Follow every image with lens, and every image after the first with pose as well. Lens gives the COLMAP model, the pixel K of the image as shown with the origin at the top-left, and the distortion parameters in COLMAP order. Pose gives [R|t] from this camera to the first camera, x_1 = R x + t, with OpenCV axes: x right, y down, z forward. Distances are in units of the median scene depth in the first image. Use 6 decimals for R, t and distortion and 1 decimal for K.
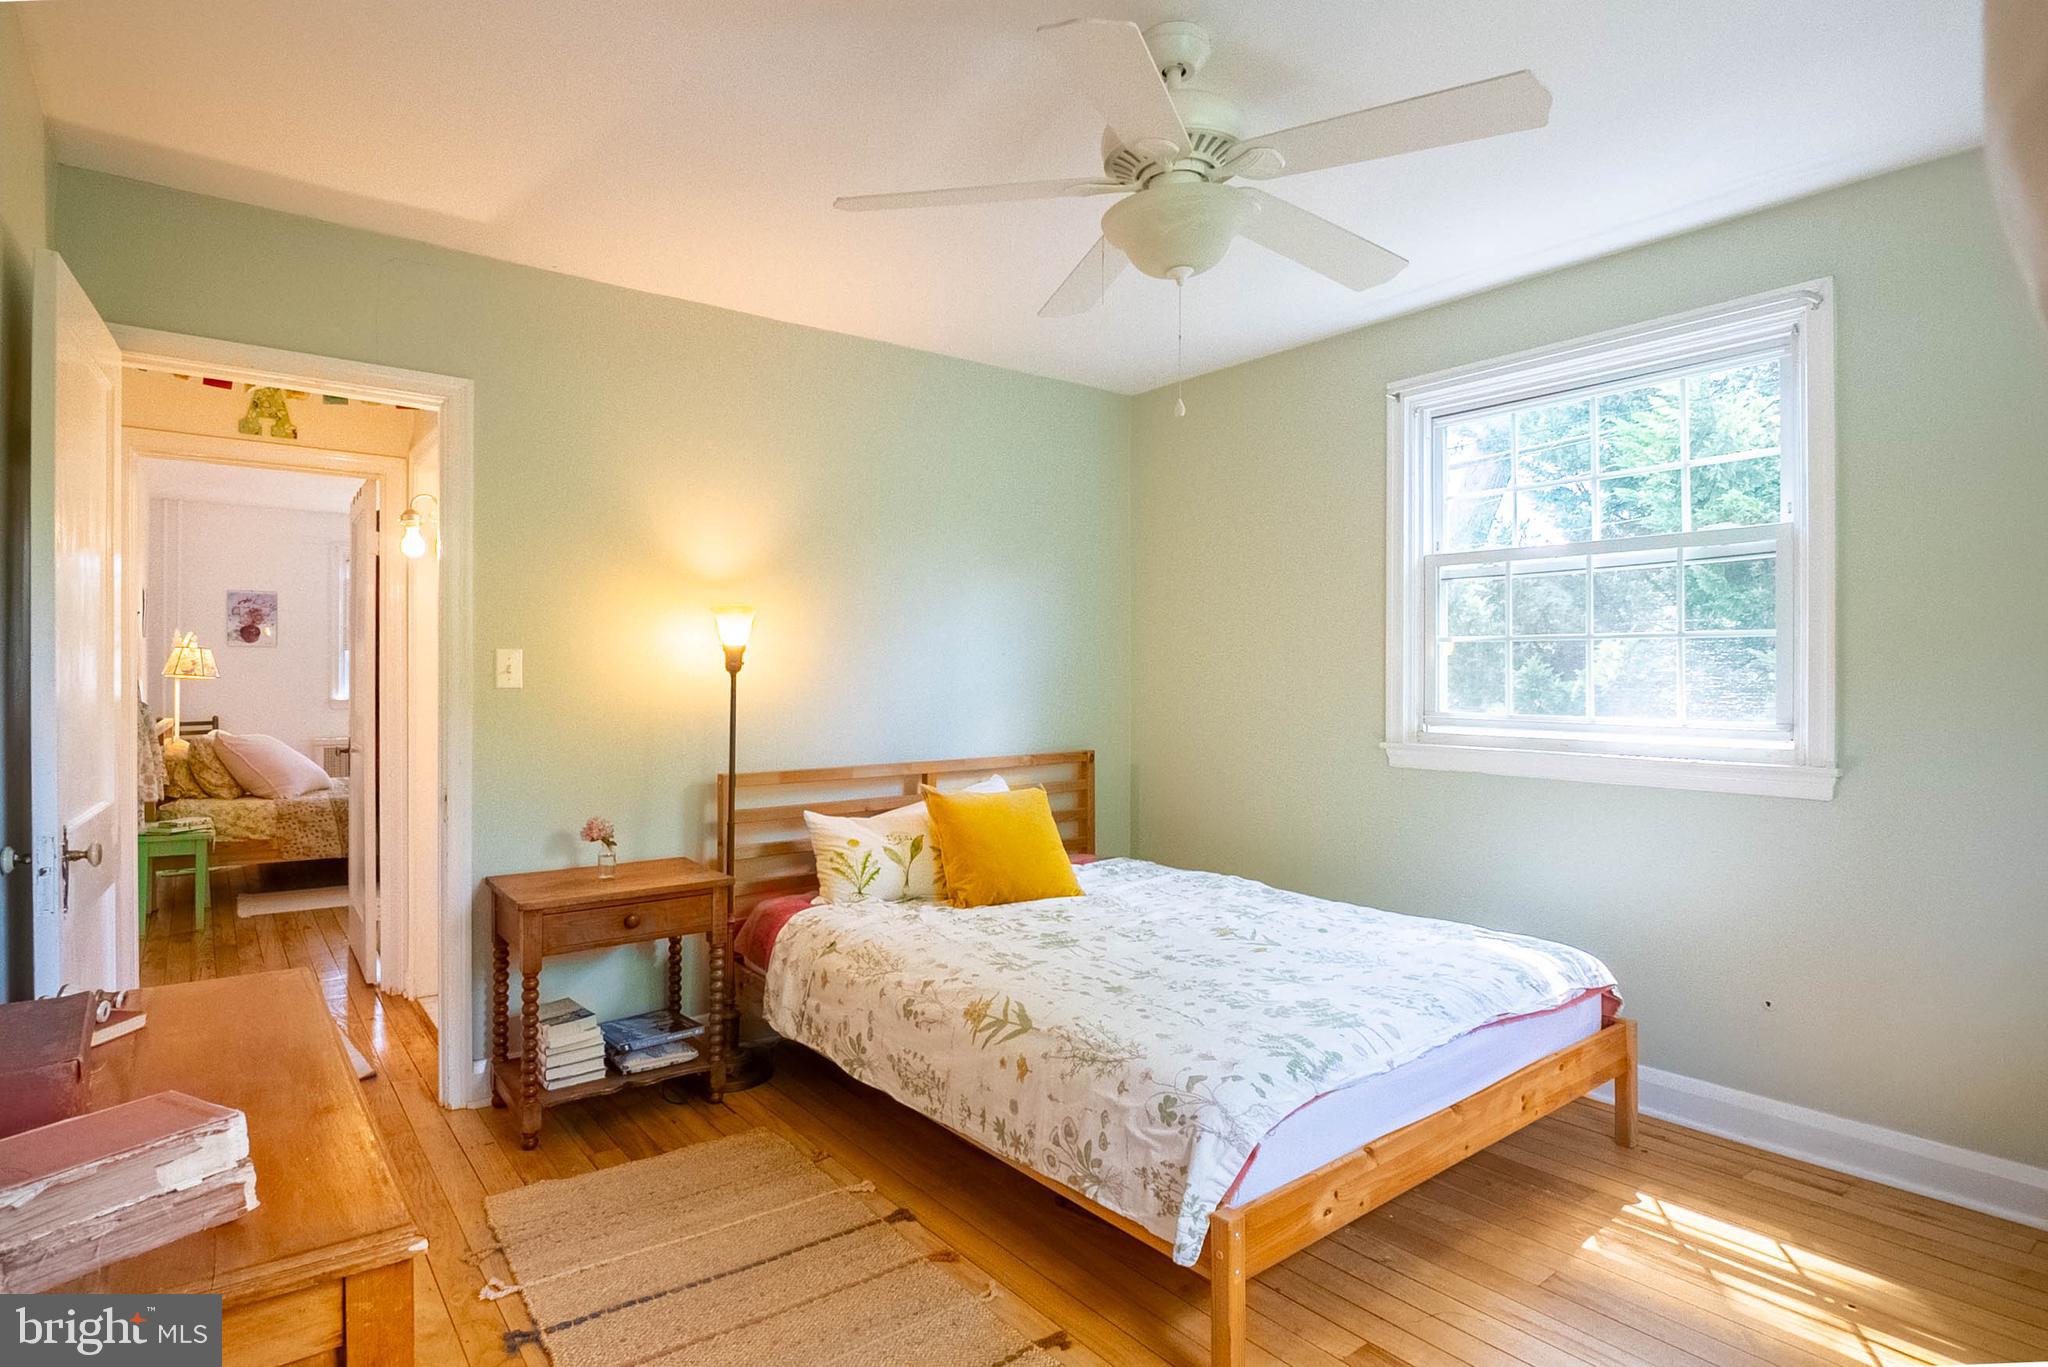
lens RADIAL K [[1071.1, 0, 1019.3], [0, 1071.1, 680.7], [0, 0, 1]] dist [-0.025113, -0.002178]
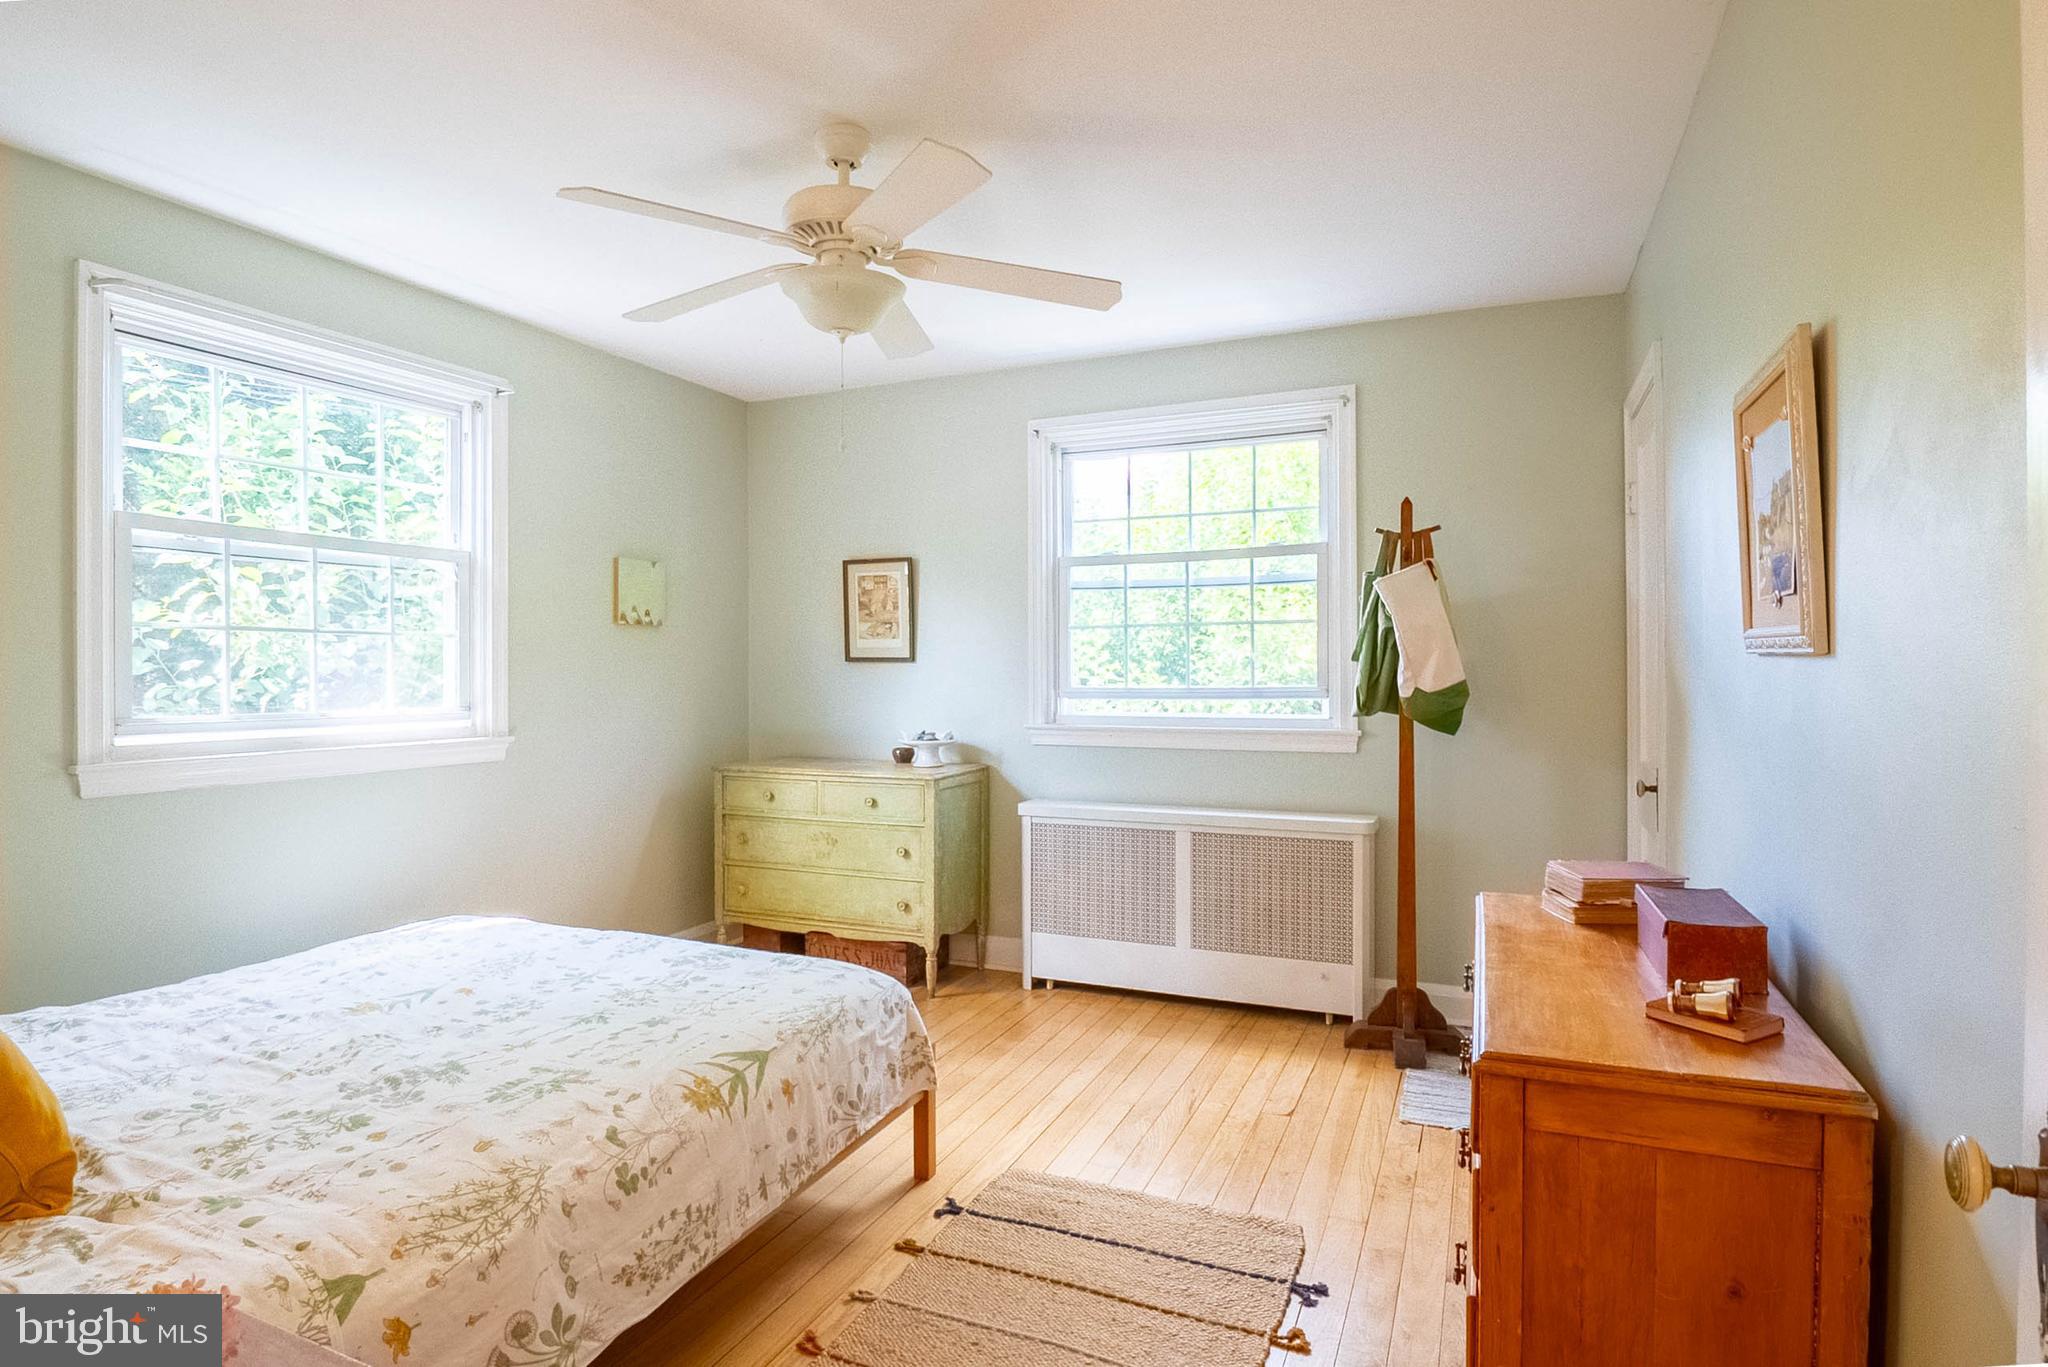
lens RADIAL K [[1071.1, 0, 1017.3], [0, 1071.1, 675.3], [0, 0, 1]] dist [-0.025113, -0.002178]
pose [[-0.481590, -0.004874, 0.876383, -0.754592], [0.006714, 0.999935, 0.009251, -0.005390], [-0.876371, 0.010340, -0.481526, 1.056061]]
